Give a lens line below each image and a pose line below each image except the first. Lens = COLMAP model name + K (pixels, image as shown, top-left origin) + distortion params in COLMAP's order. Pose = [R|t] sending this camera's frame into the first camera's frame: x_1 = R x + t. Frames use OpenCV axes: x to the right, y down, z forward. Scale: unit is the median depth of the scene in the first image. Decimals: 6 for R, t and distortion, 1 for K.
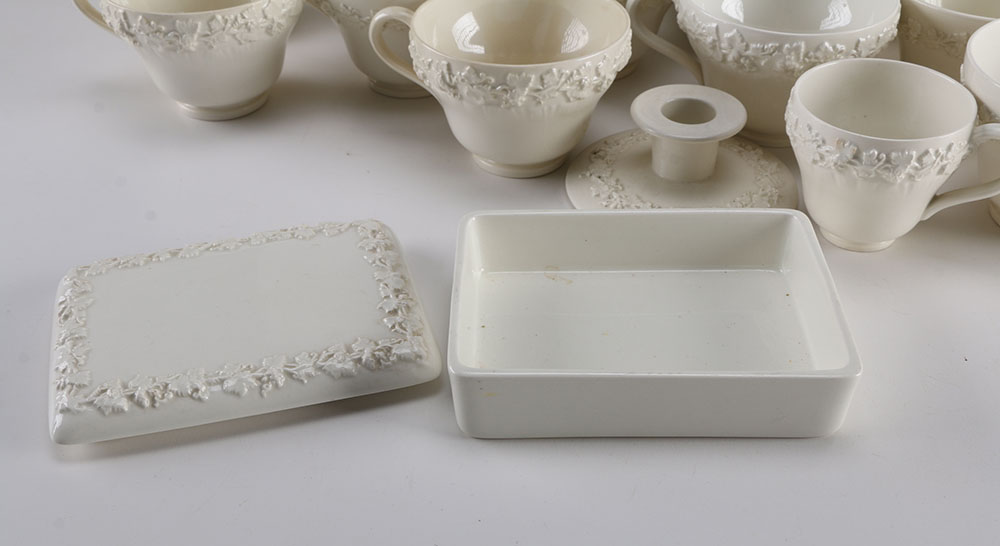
lens RADIAL K [[1131.2, 0, 503.1], [0, 1131.2, 315.7], [0, 0, 1]] dist [-0.045231, 0.000000]
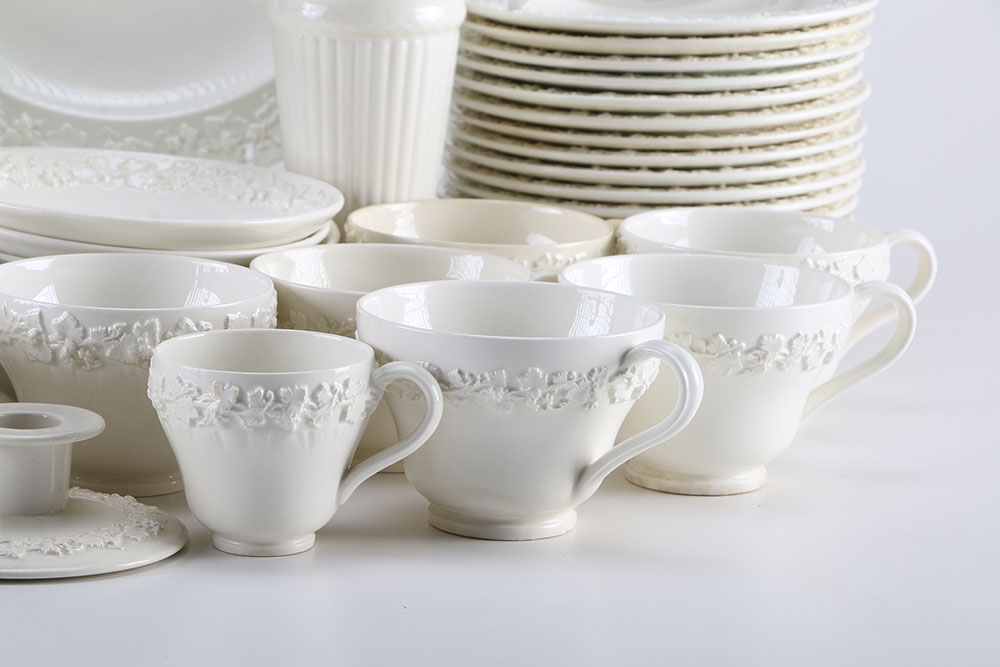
lens RADIAL K [[4210.6, 0, 476.9], [0, 4210.6, 354.1], [0, 0, 1]] dist [0.920717, 0.000000]
pose [[0.941100, -0.028929, 0.336887, -0.515641], [0.172639, 0.897790, -0.405177, 1.014647], [-0.290733, 0.439472, 0.849905, -1.549191]]
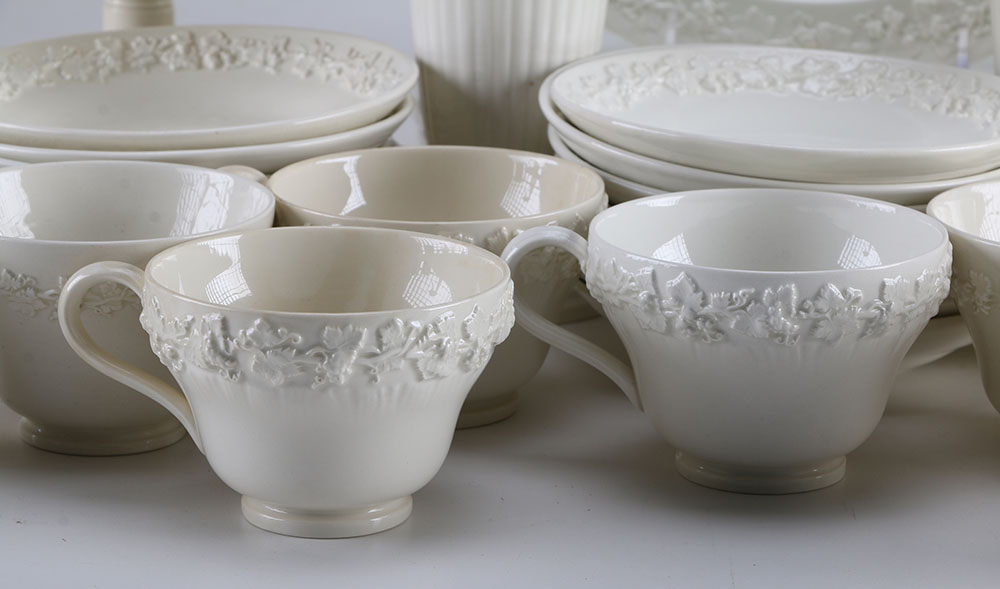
lens RADIAL K [[3739.3, 0, 484.9], [0, 3739.3, 355.0], [0, 0, 1]] dist [0.552442, 0.000000]
pose [[0.991152, -0.017813, 0.131533, -0.176542], [0.066267, 0.925027, -0.374076, 0.566574], [-0.115008, 0.379482, 0.918023, -0.877374]]
